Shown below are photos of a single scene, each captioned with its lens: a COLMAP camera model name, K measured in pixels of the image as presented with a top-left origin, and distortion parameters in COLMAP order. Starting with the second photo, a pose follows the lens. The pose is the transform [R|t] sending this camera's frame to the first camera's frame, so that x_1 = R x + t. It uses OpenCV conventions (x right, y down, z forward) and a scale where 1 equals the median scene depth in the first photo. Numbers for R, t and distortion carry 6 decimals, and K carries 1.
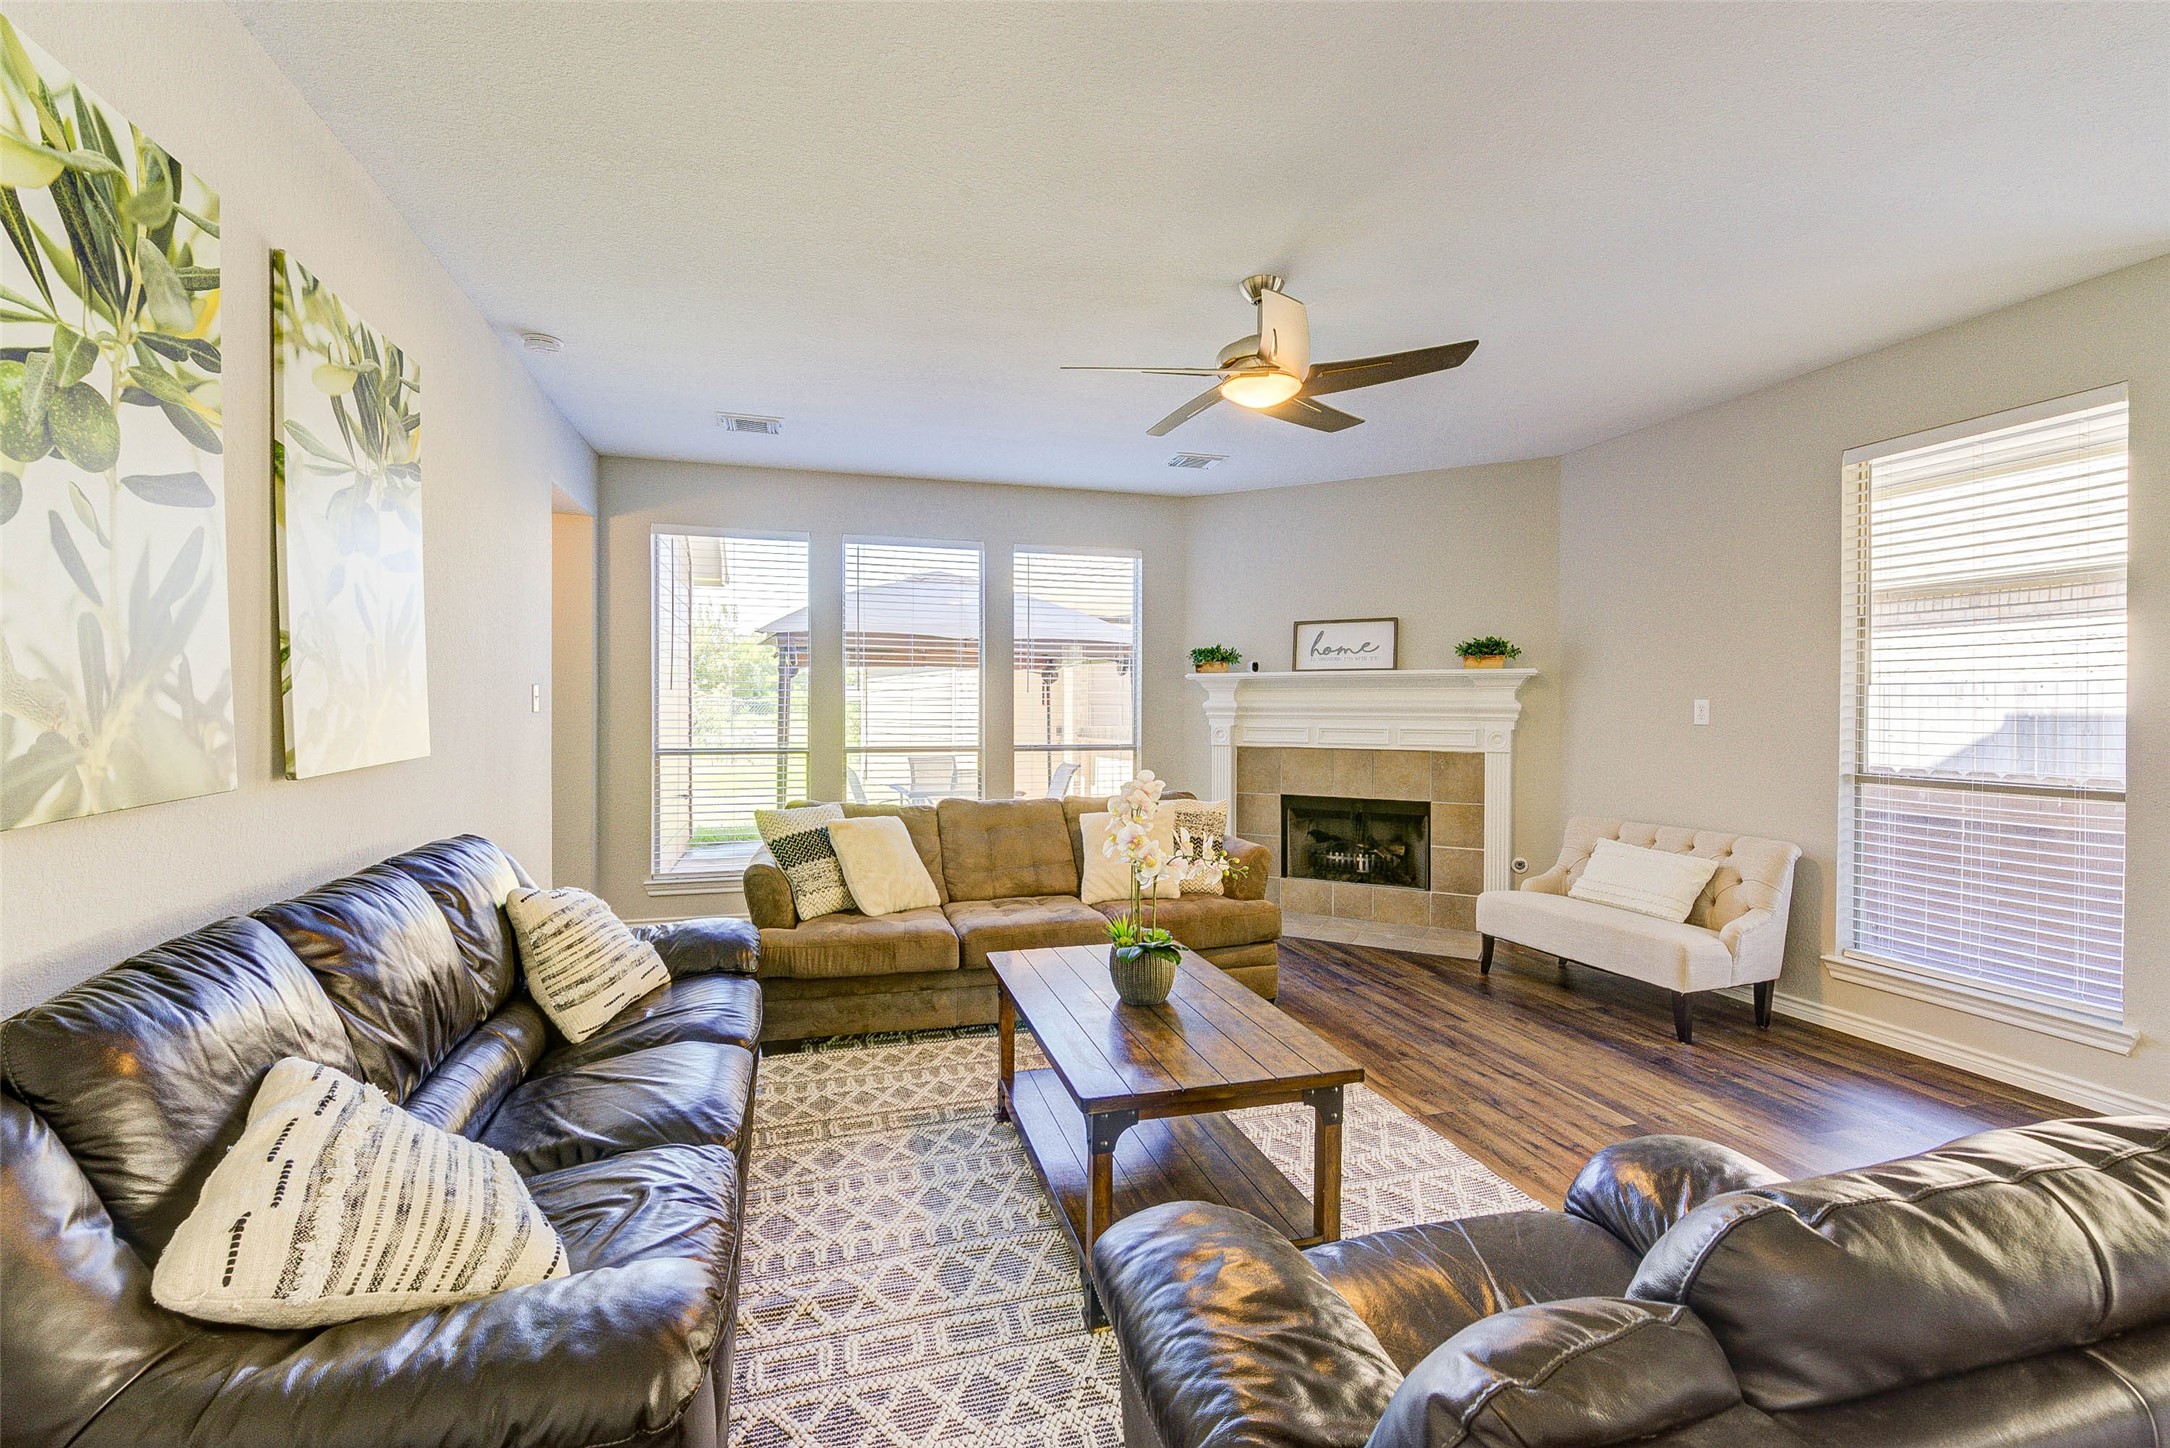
lens RADIAL K [[939.5, 0, 1094.5], [0, 939.5, 714.2], [0, 0, 1]] dist [-0.003494, -0.004820]
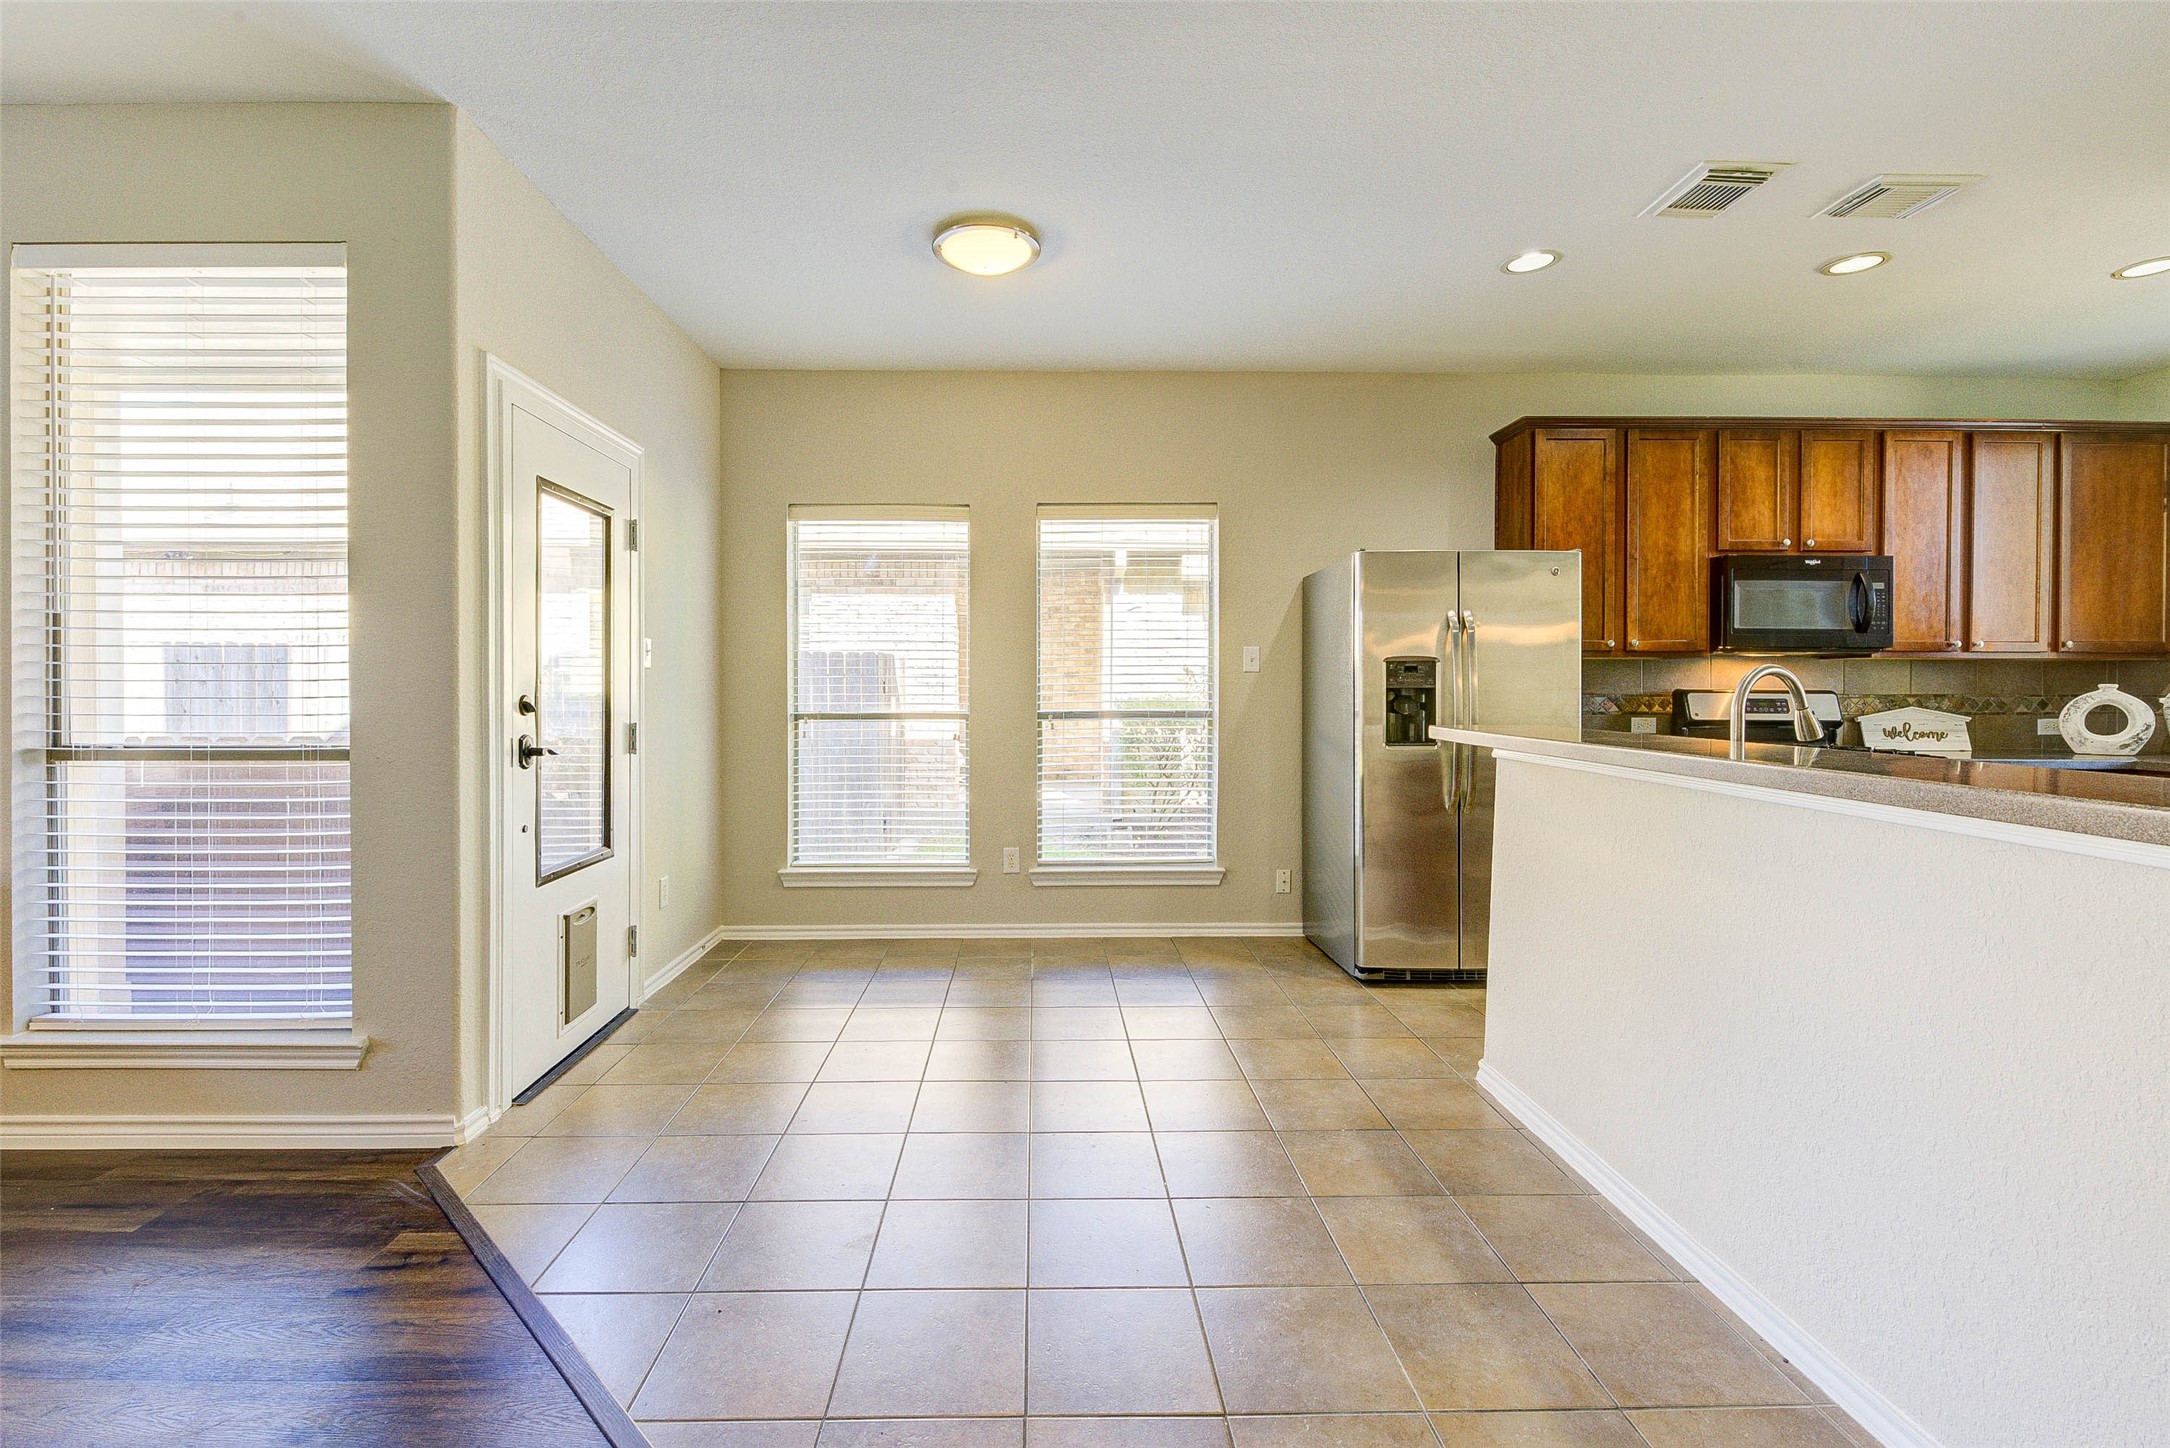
lens RADIAL K [[939.5, 0, 1071.5], [0, 939.5, 696.0], [0, 0, 1]] dist [-0.003494, -0.004820]
pose [[0.269518, -0.010878, 0.962934, 0.277477], [0.007788, 0.999928, 0.009116, 0.019868], [-0.962964, 0.005042, 0.269584, 0.093492]]
